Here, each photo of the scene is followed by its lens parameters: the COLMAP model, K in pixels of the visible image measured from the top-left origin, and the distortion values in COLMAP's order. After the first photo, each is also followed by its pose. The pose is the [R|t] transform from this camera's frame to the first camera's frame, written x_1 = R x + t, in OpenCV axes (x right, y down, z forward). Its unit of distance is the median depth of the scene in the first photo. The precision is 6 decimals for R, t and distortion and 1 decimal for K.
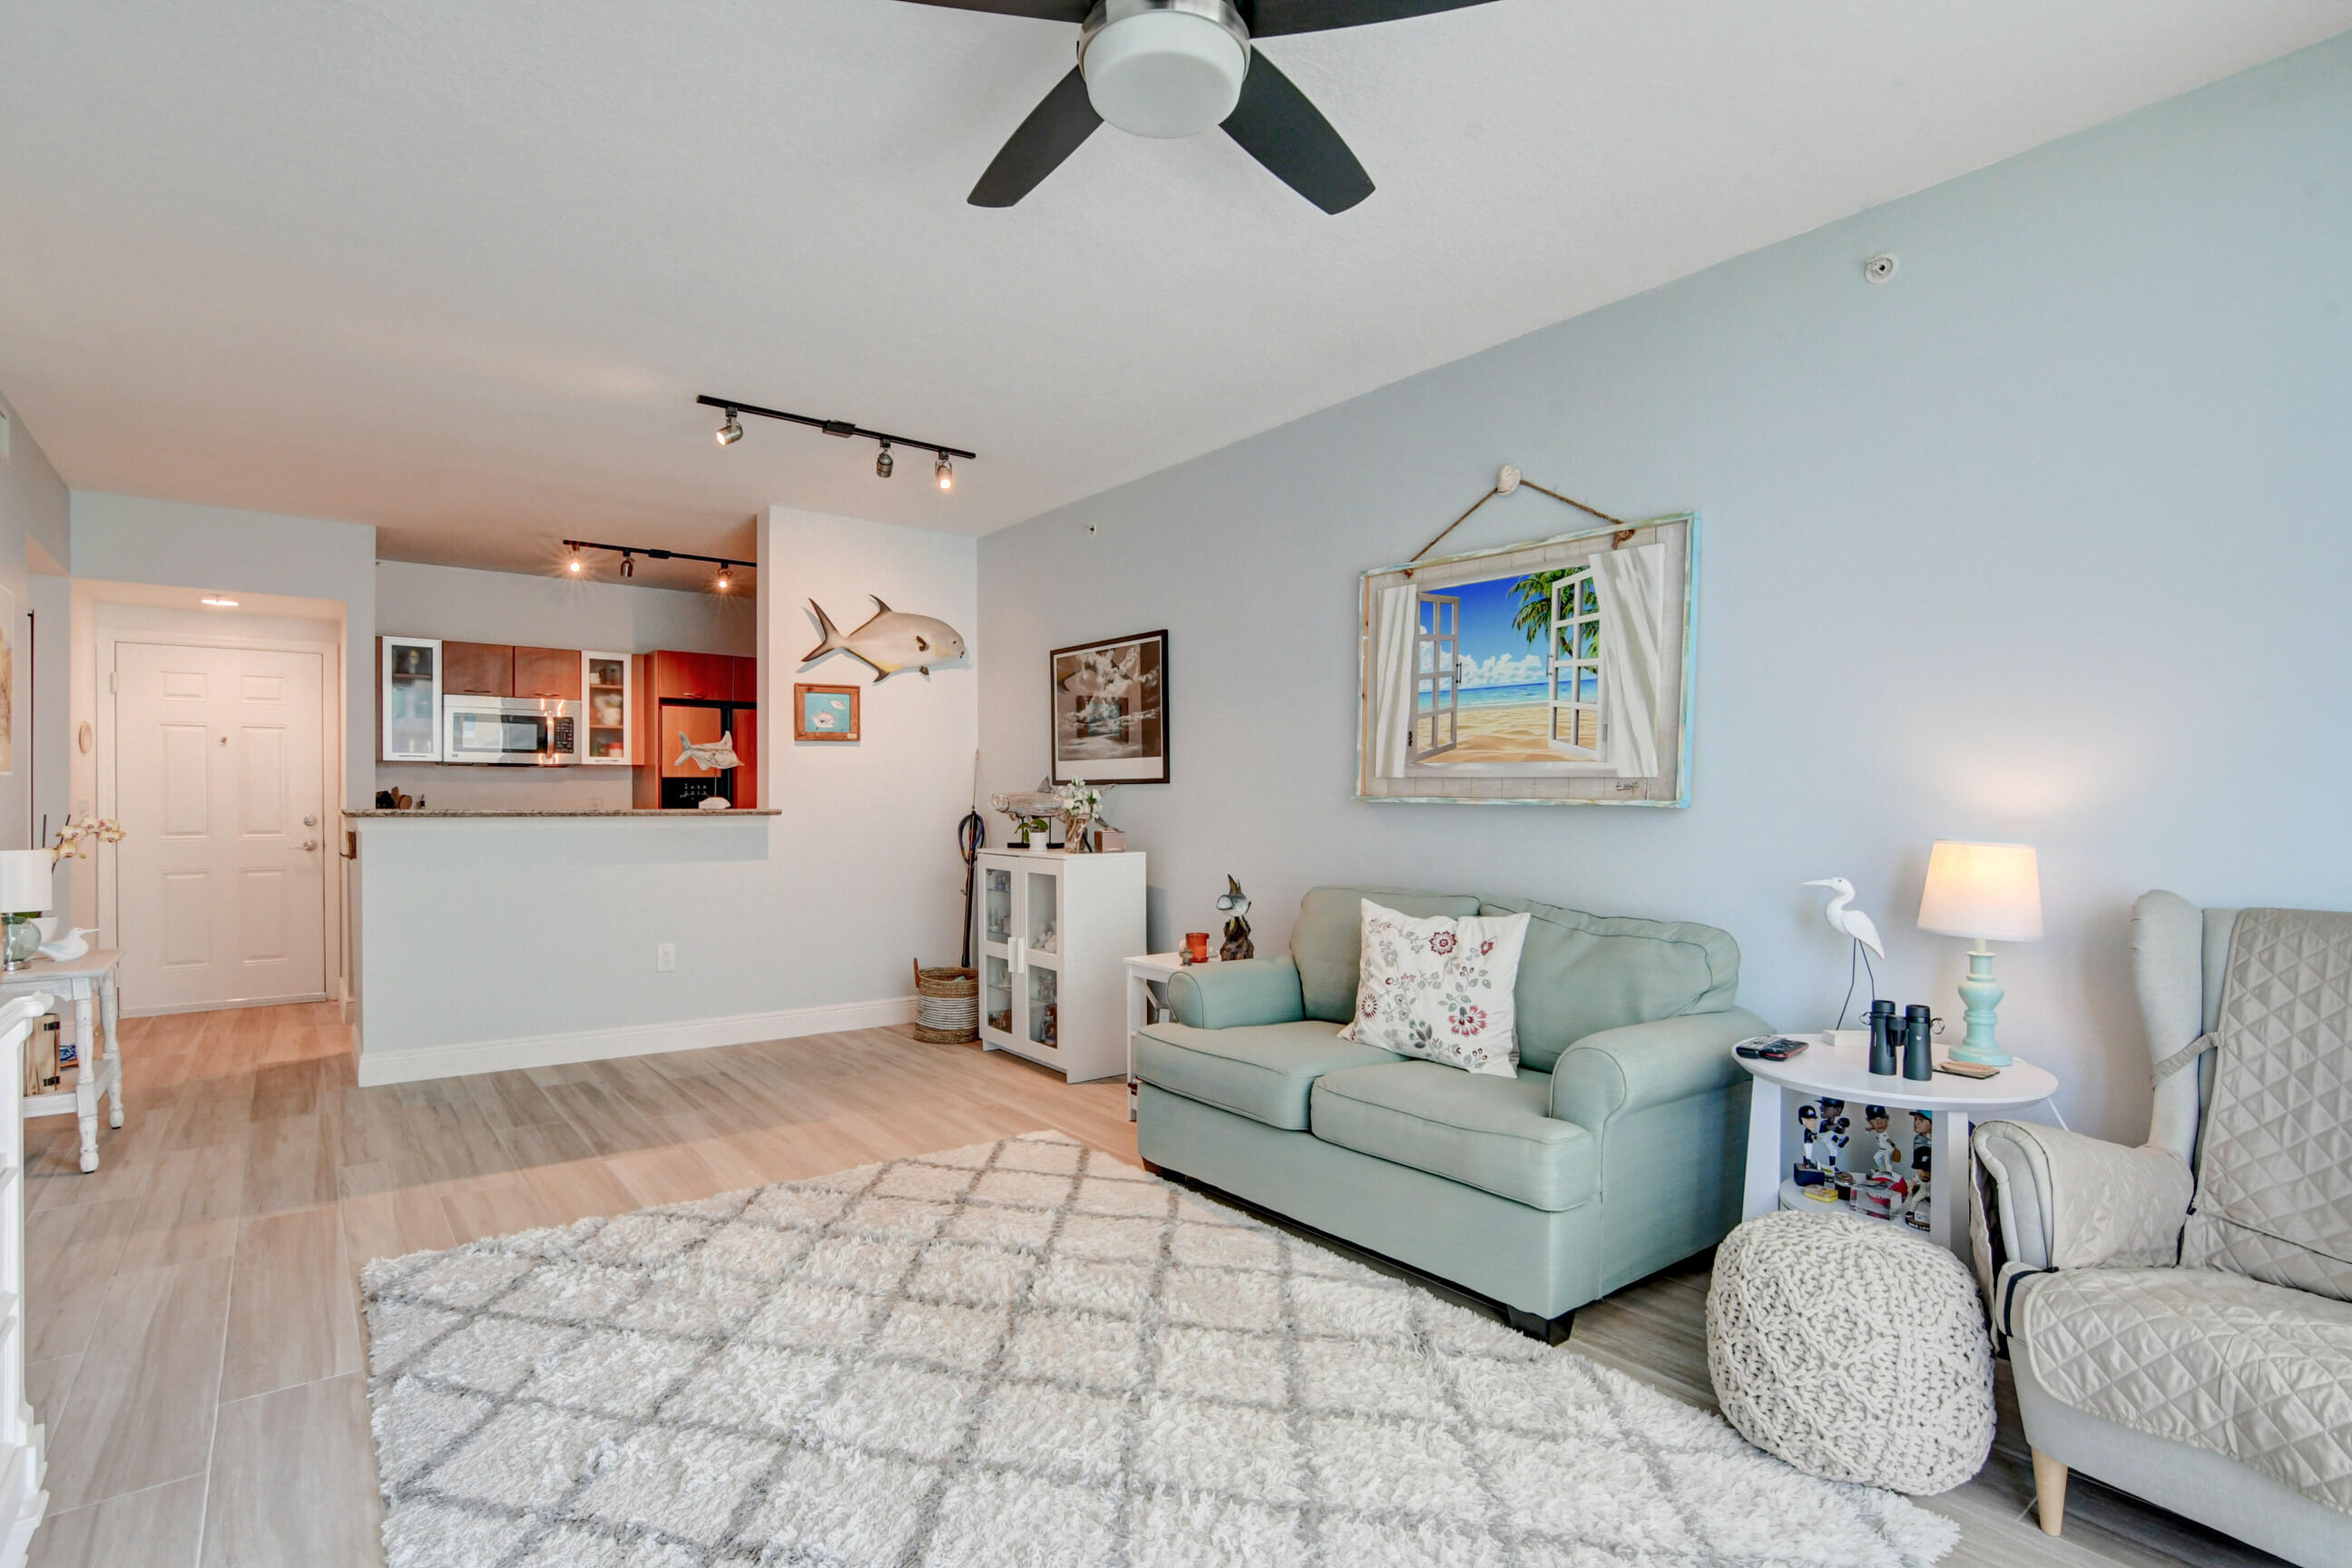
lens RADIAL K [[1152.9, 0, 1167.3], [0, 1152.9, 806.9], [0, 0, 1]] dist [-0.030209, 0.010393]
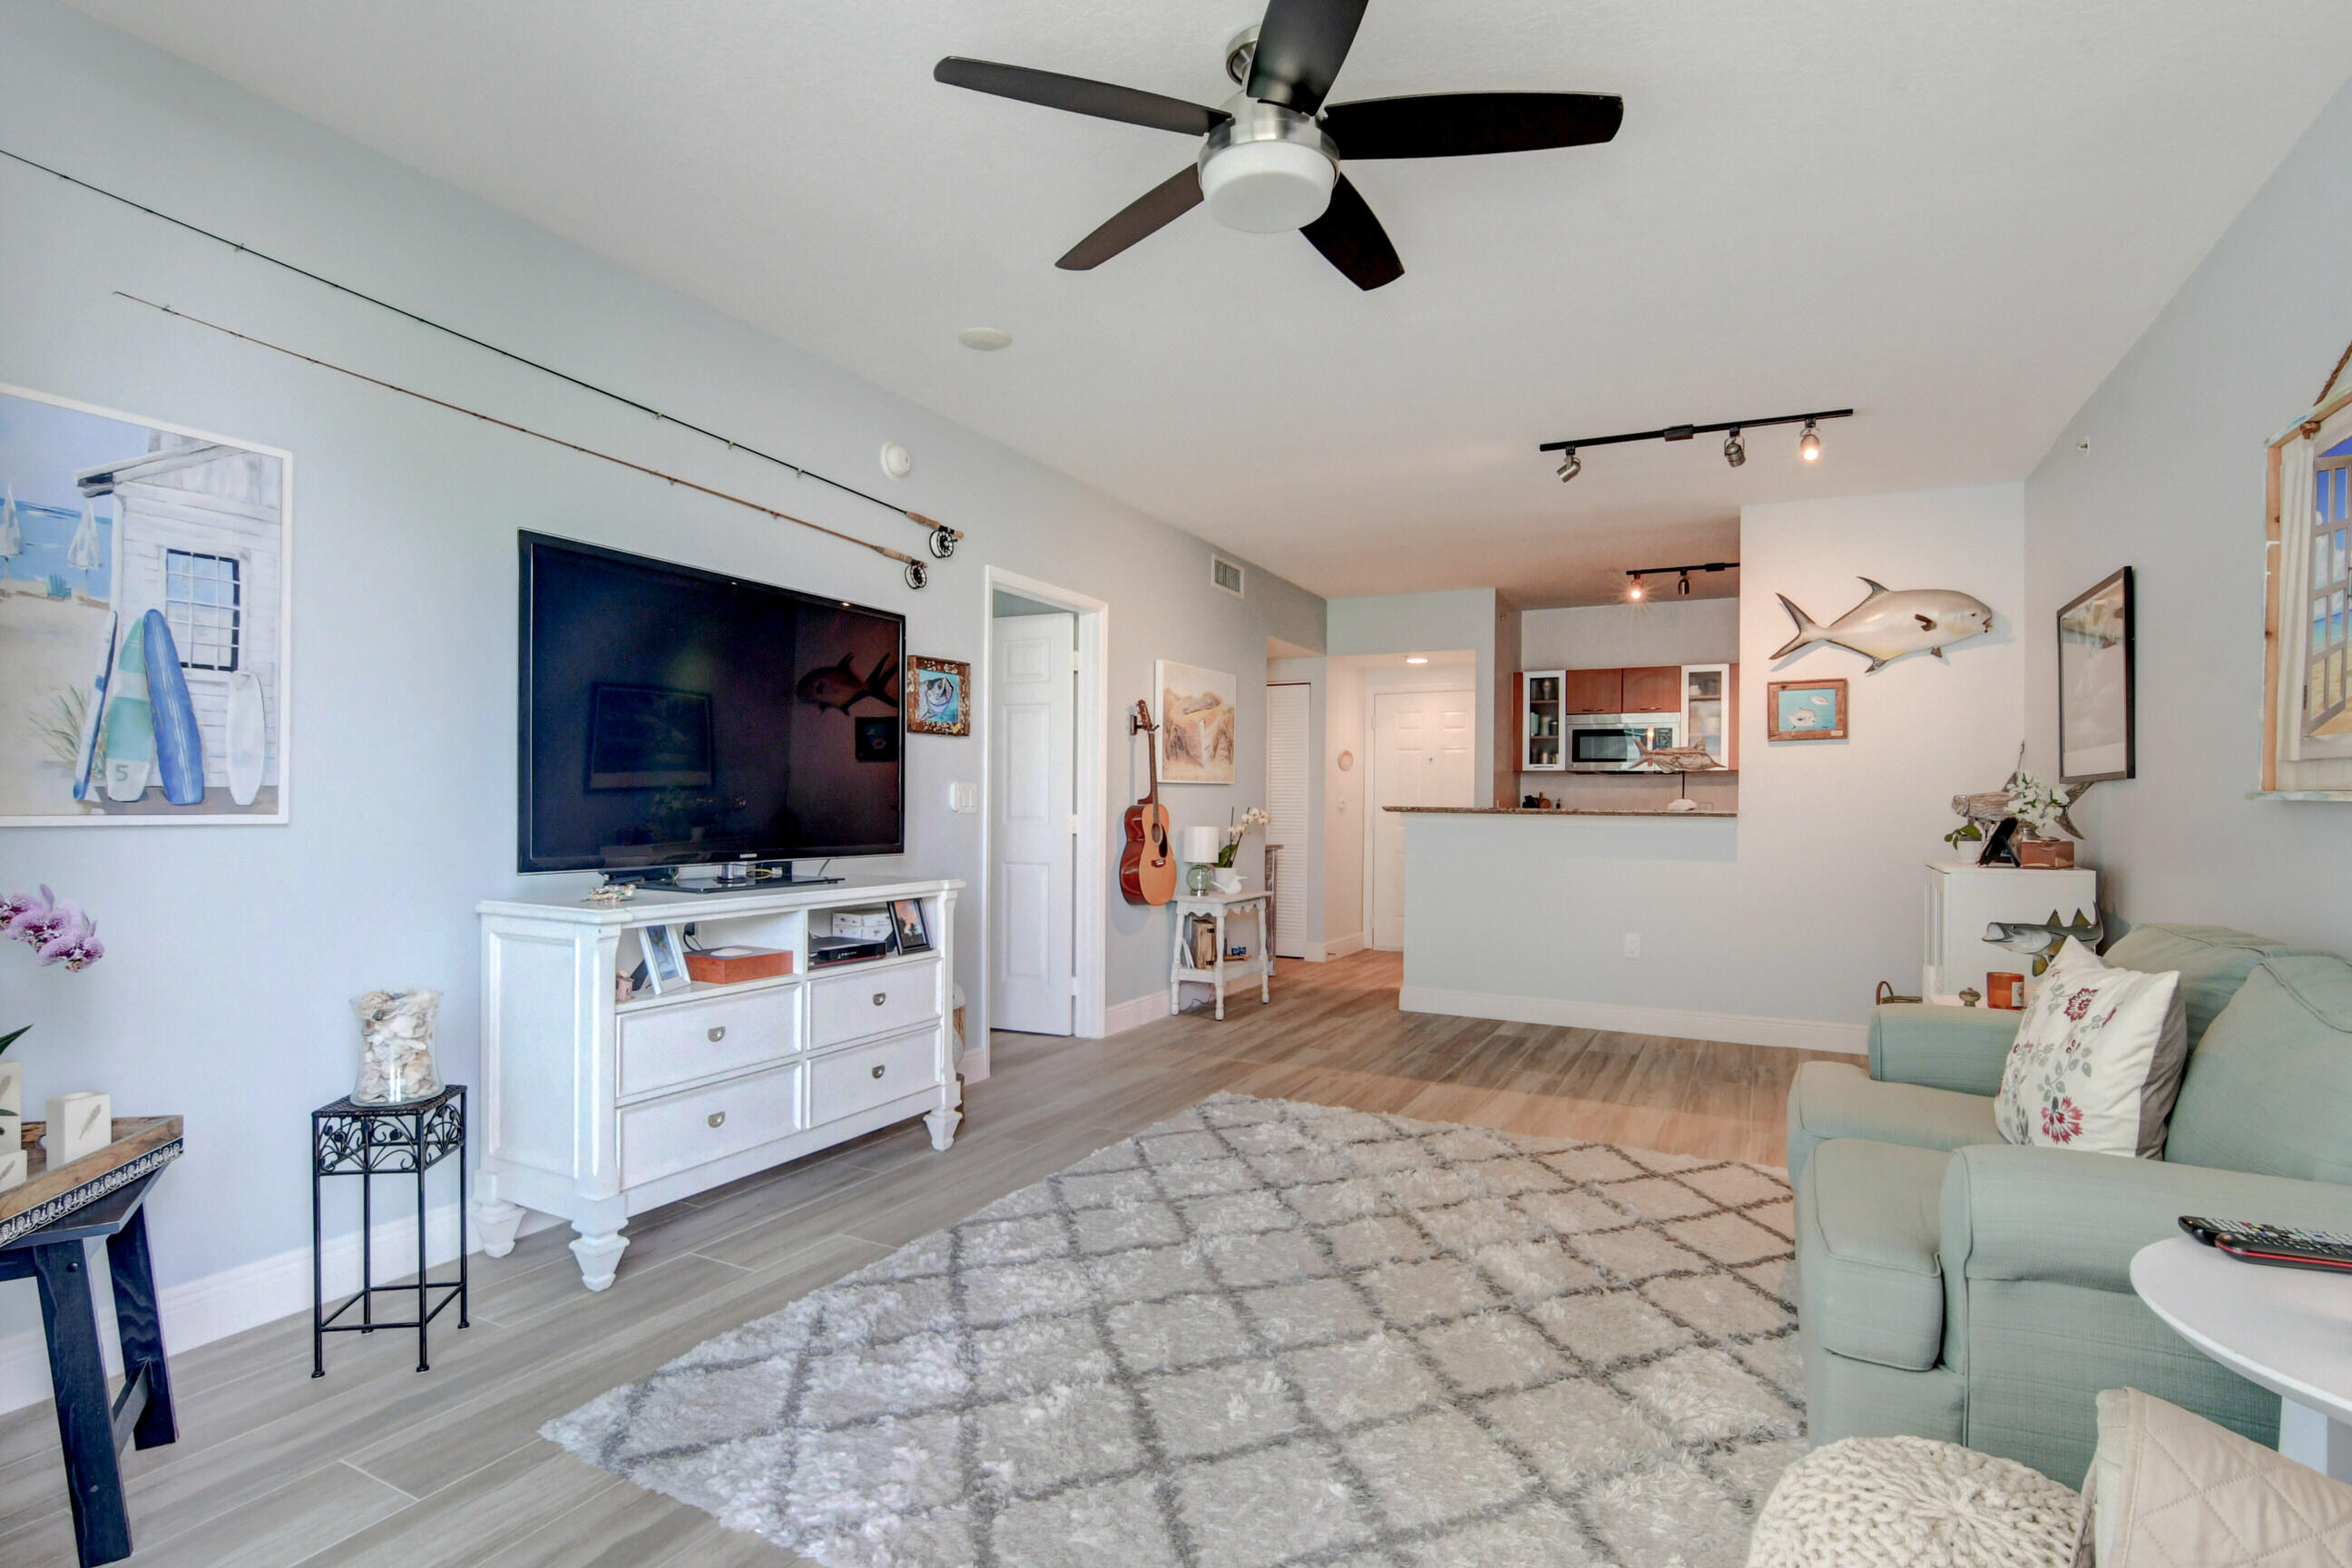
lens RADIAL K [[1152.9, 0, 1167.5], [0, 1152.9, 807.5], [0, 0, 1]] dist [-0.030209, 0.010393]
pose [[0.420509, 0.006307, -0.907267, 0.461492], [-0.014930, 0.999889, 0.000031, 0.008435], [0.907166, 0.013533, 0.420556, 0.176085]]
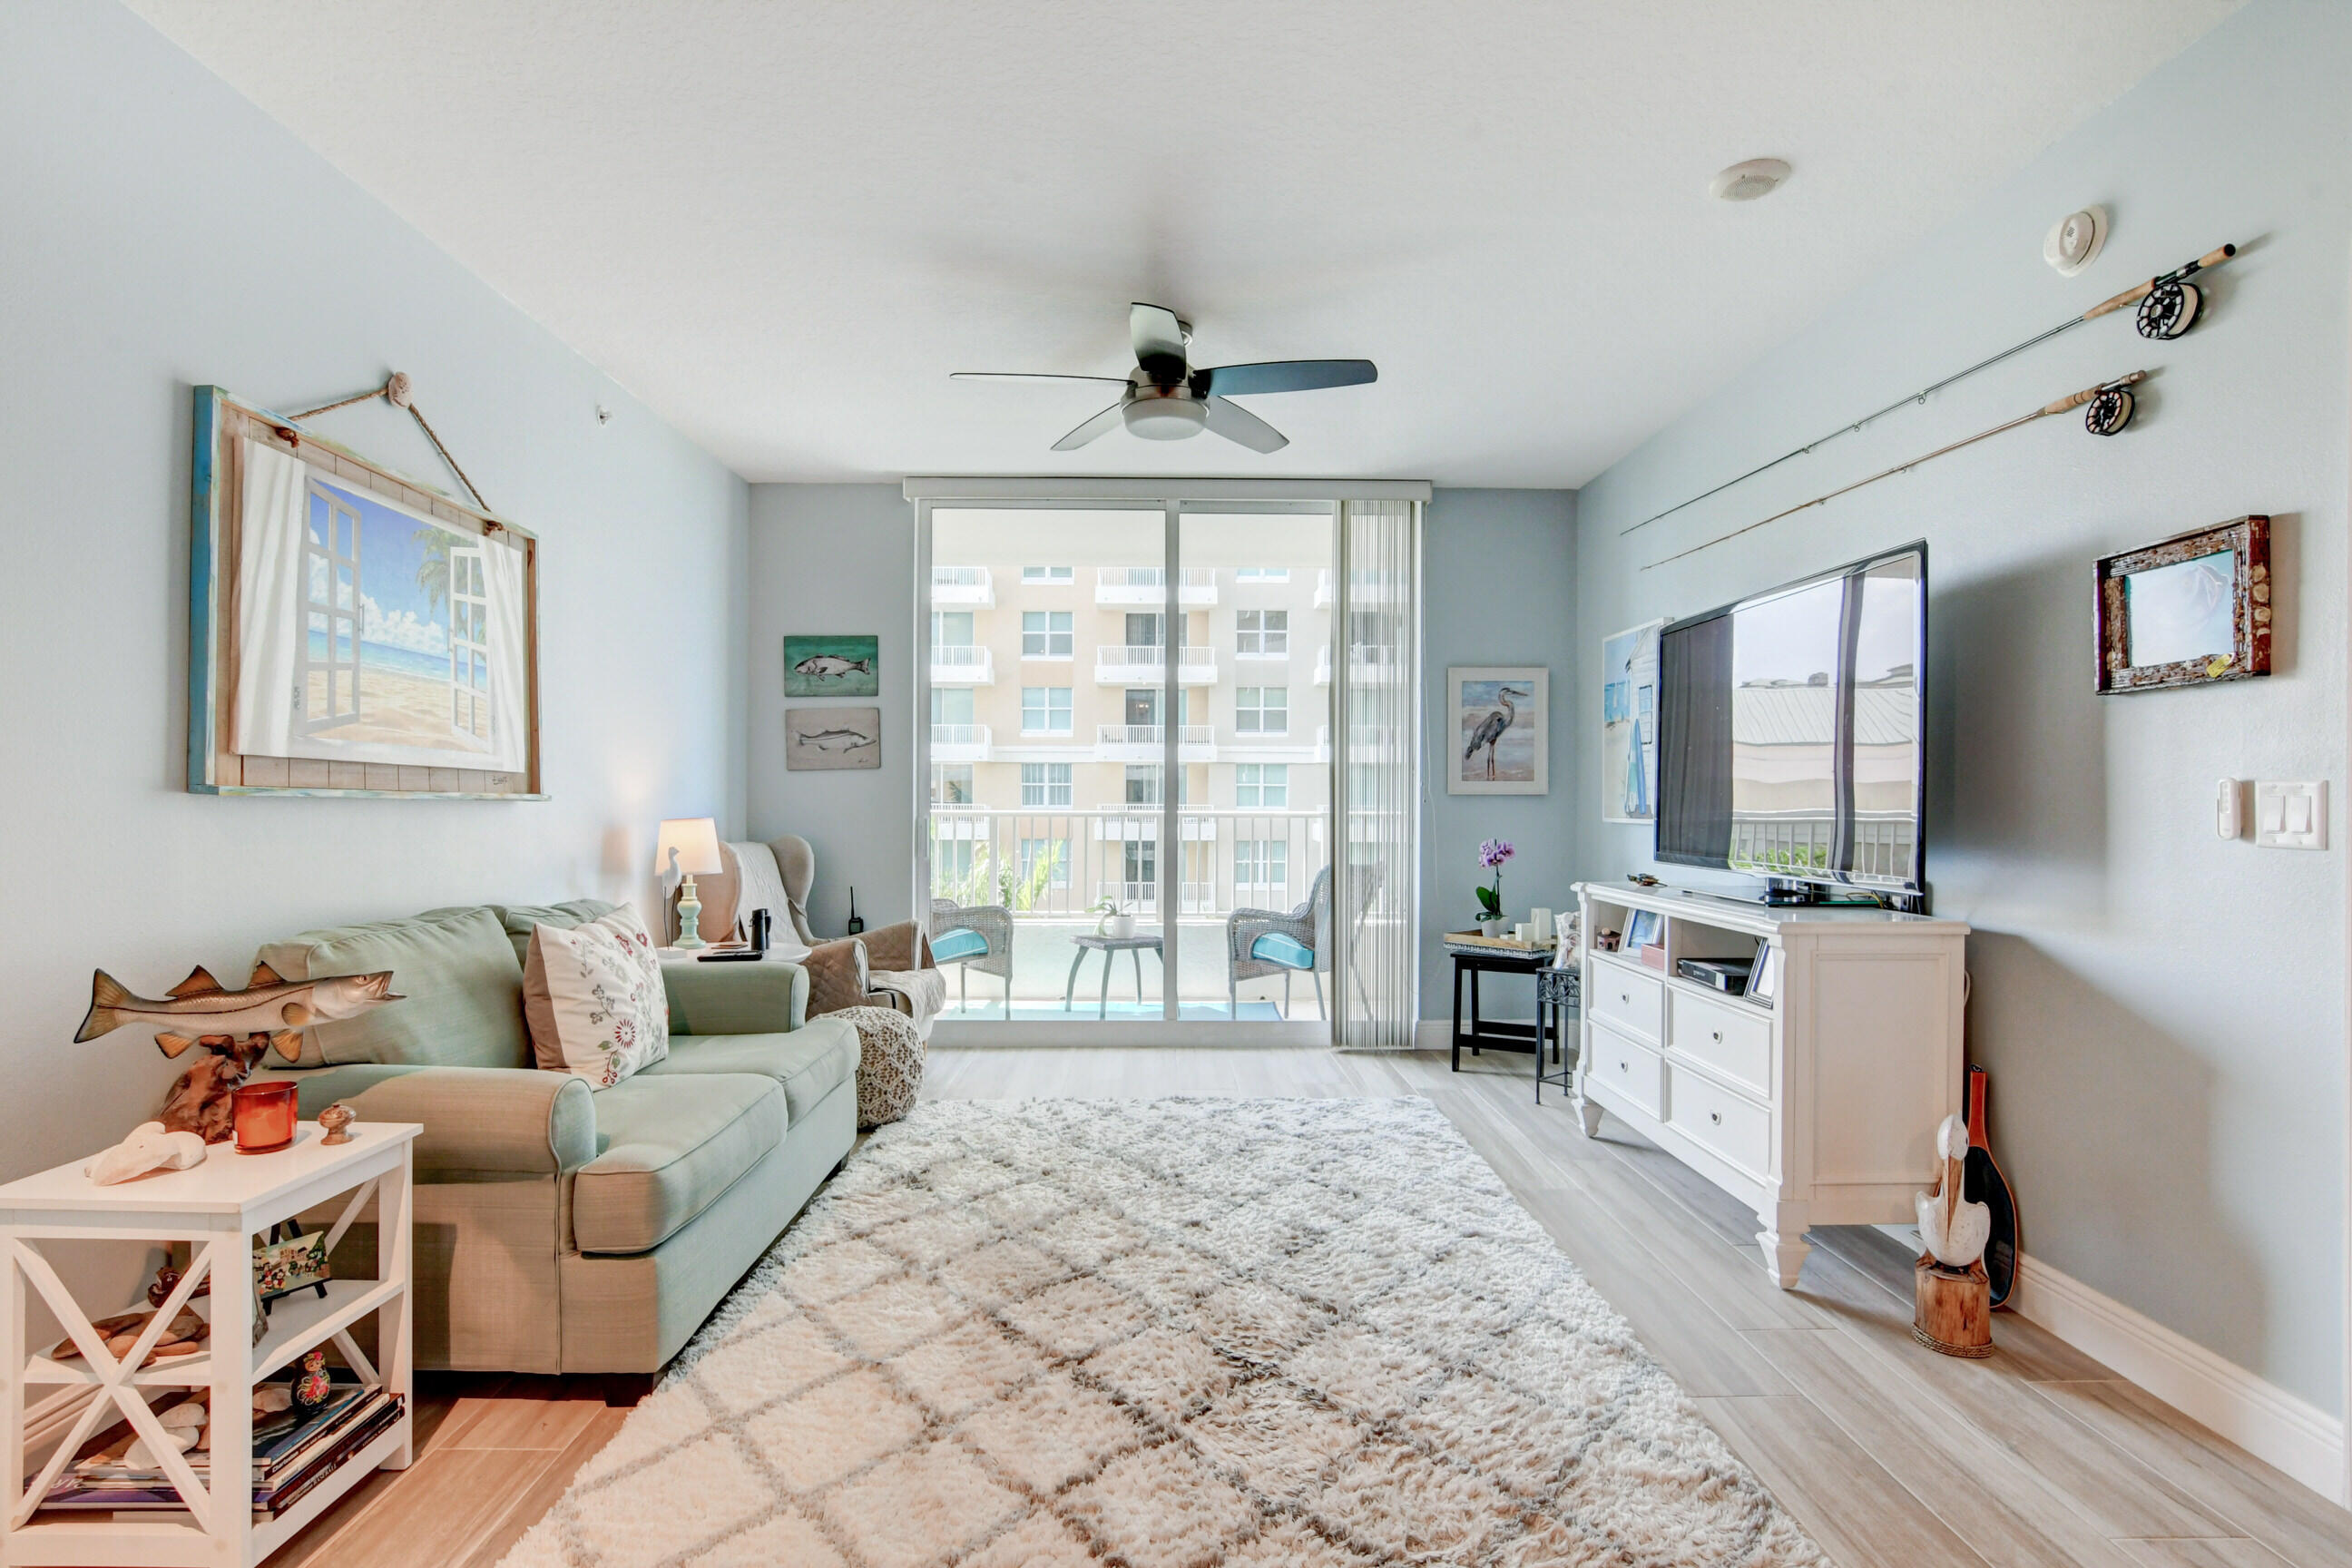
lens RADIAL K [[1152.9, 0, 1169.8], [0, 1152.9, 804.1], [0, 0, 1]] dist [-0.030209, 0.010393]
pose [[-0.800689, -0.007441, 0.599034, -0.512514], [-0.000987, 0.999938, 0.011101, -0.006766], [-0.599080, 0.008297, -0.800646, 1.112810]]
